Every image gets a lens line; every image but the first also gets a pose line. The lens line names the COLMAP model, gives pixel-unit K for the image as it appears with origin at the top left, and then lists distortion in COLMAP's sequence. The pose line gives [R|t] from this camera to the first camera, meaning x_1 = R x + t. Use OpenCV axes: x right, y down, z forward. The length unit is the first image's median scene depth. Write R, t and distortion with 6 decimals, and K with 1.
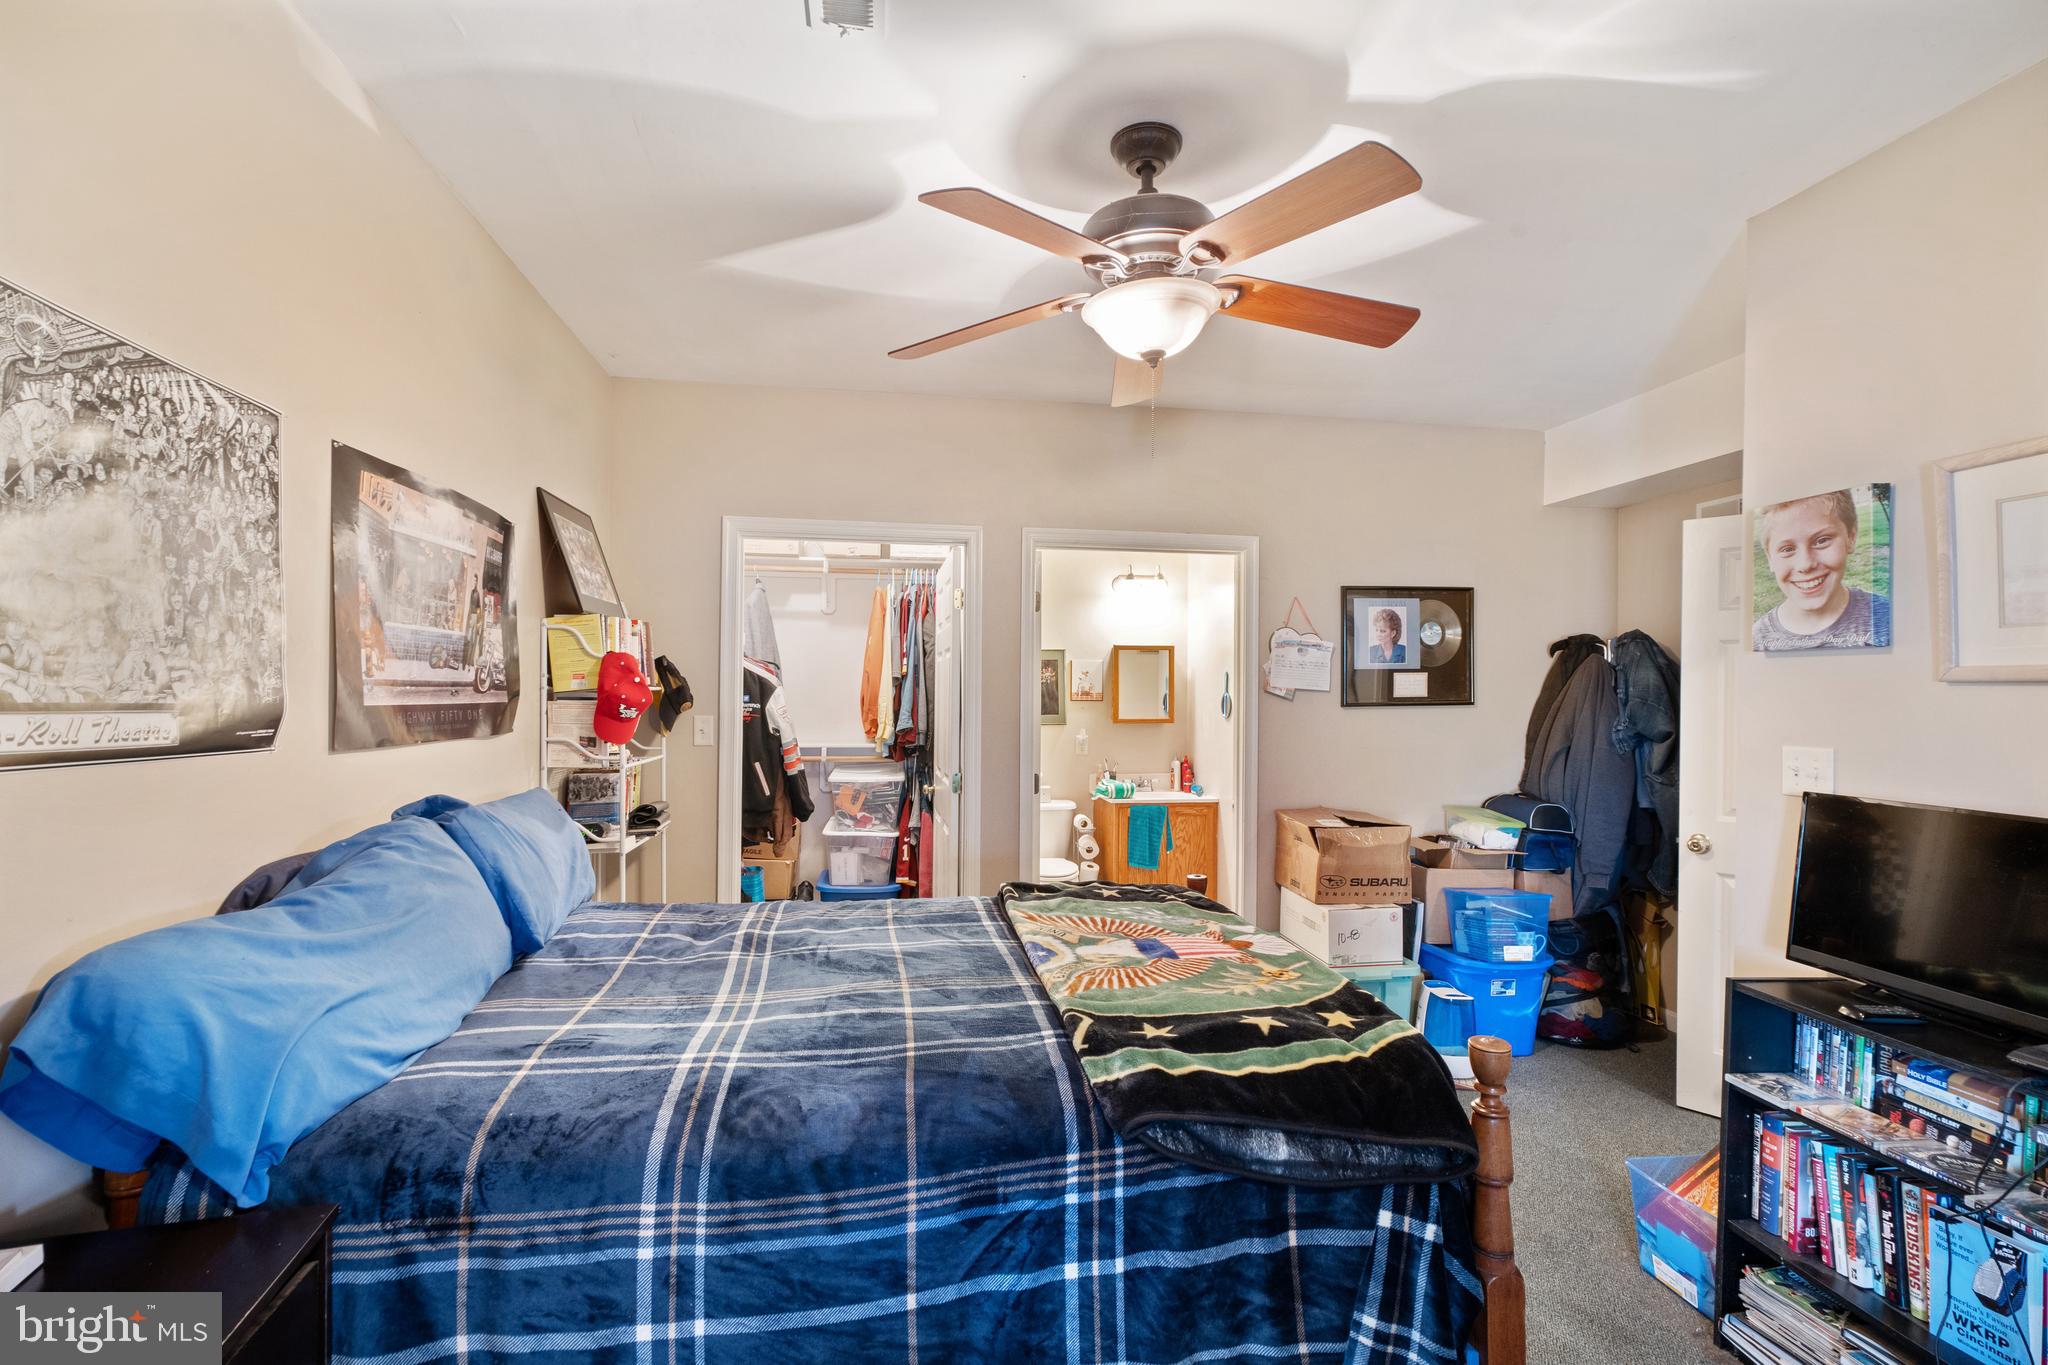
lens RADIAL K [[932.2, 0, 1024.1], [0, 932.2, 671.8], [0, 0, 1]] dist [0.001814, 0.000713]
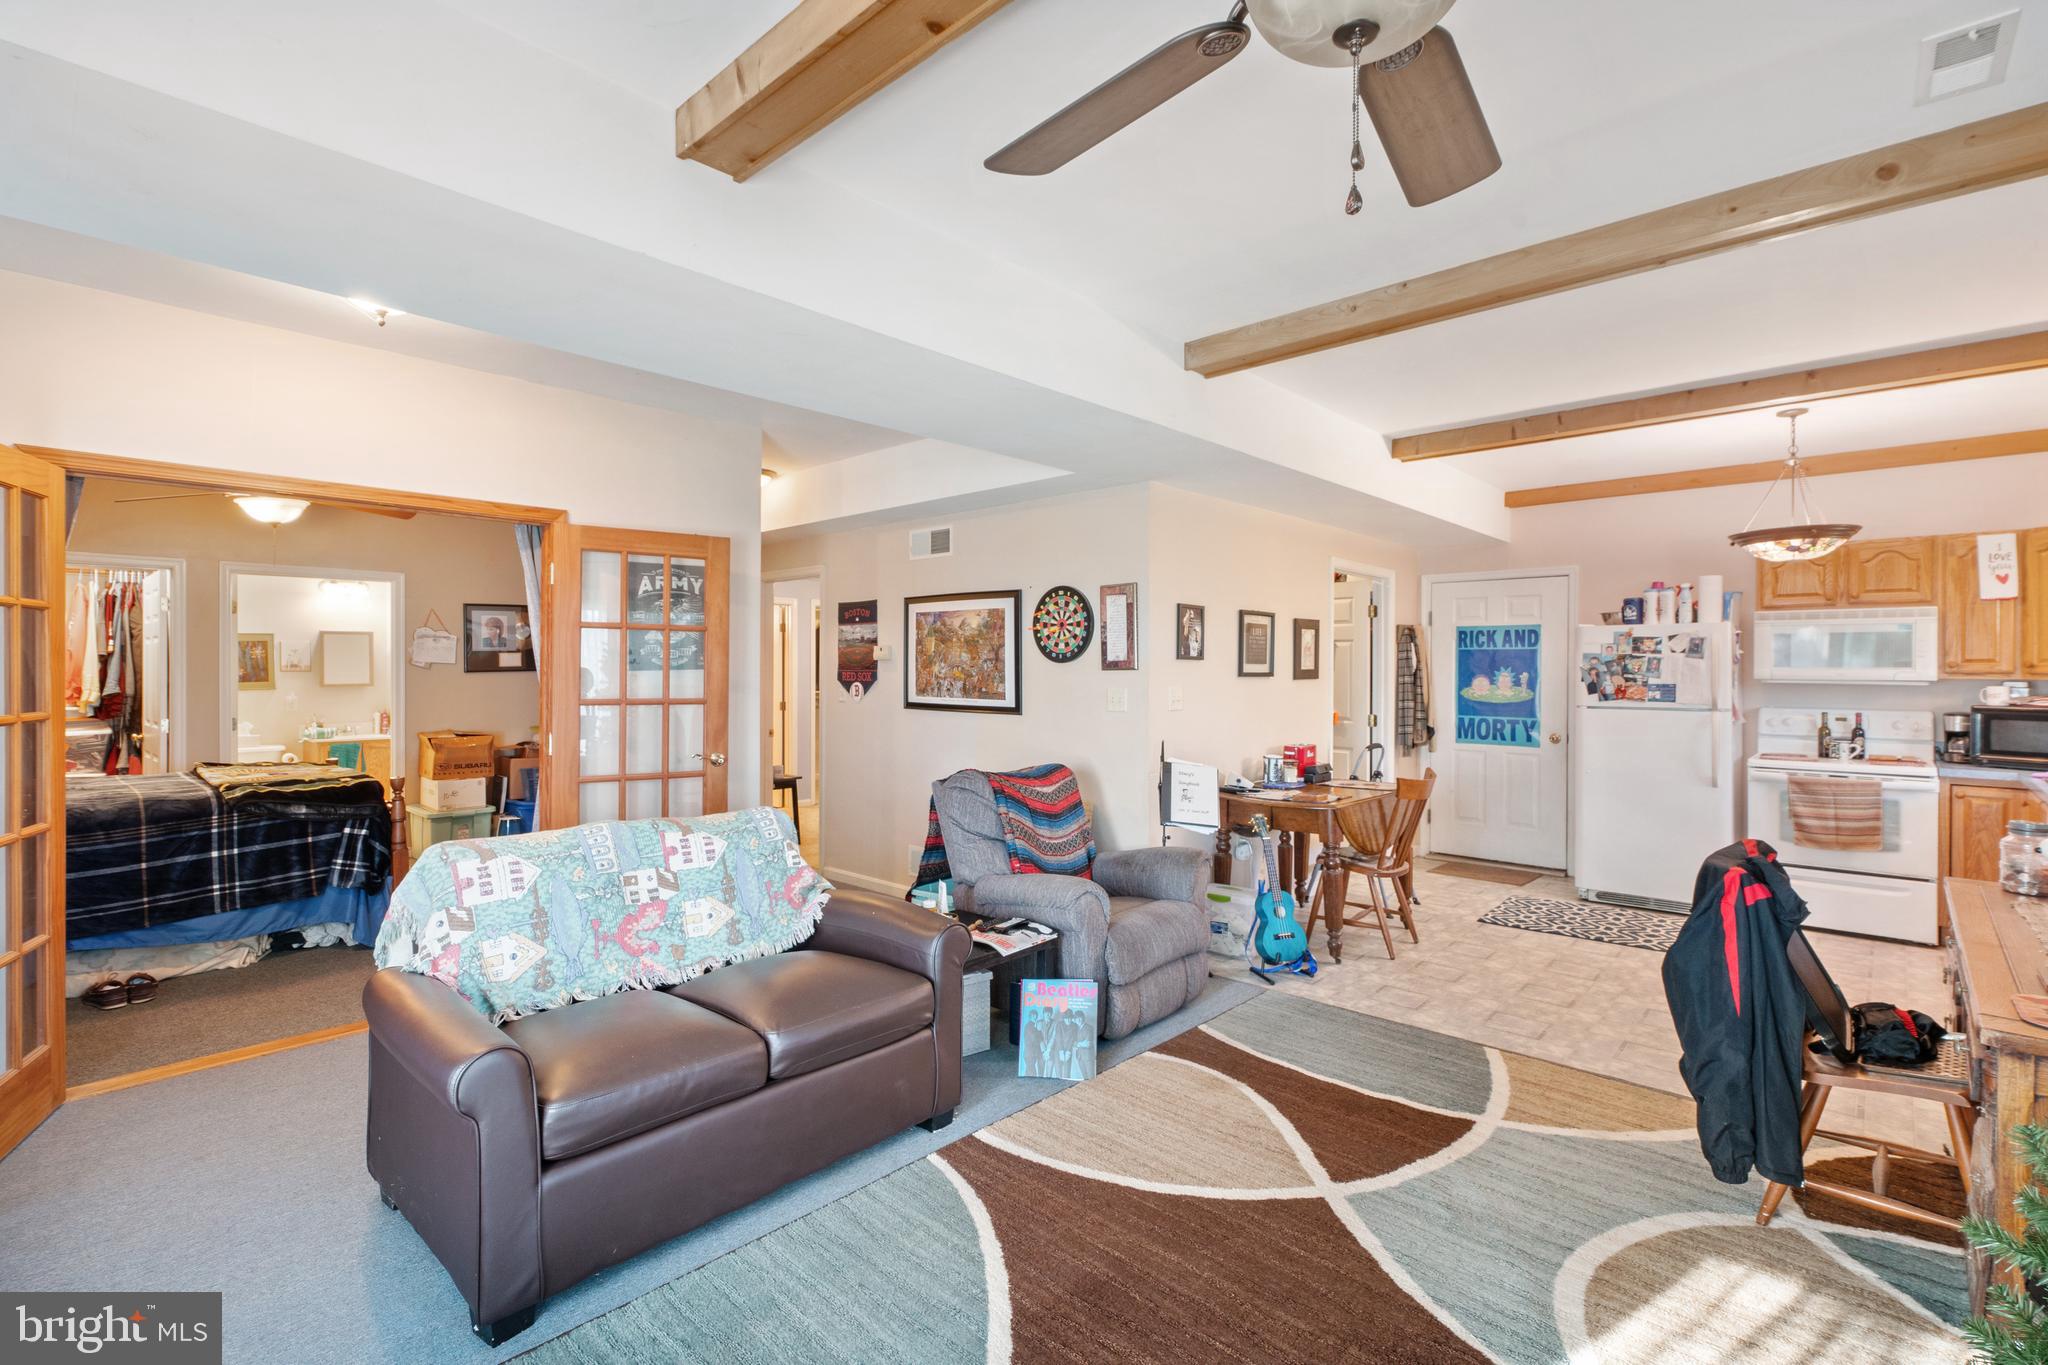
lens RADIAL K [[932.2, 0, 1024.1], [0, 932.2, 671.8], [0, 0, 1]] dist [0.001814, 0.000713]
pose [[0.784984, -0.009932, 0.619436, 0.083453], [-0.009609, 0.999556, 0.028204, -0.023971], [-0.619441, -0.028092, 0.784540, -1.044662]]
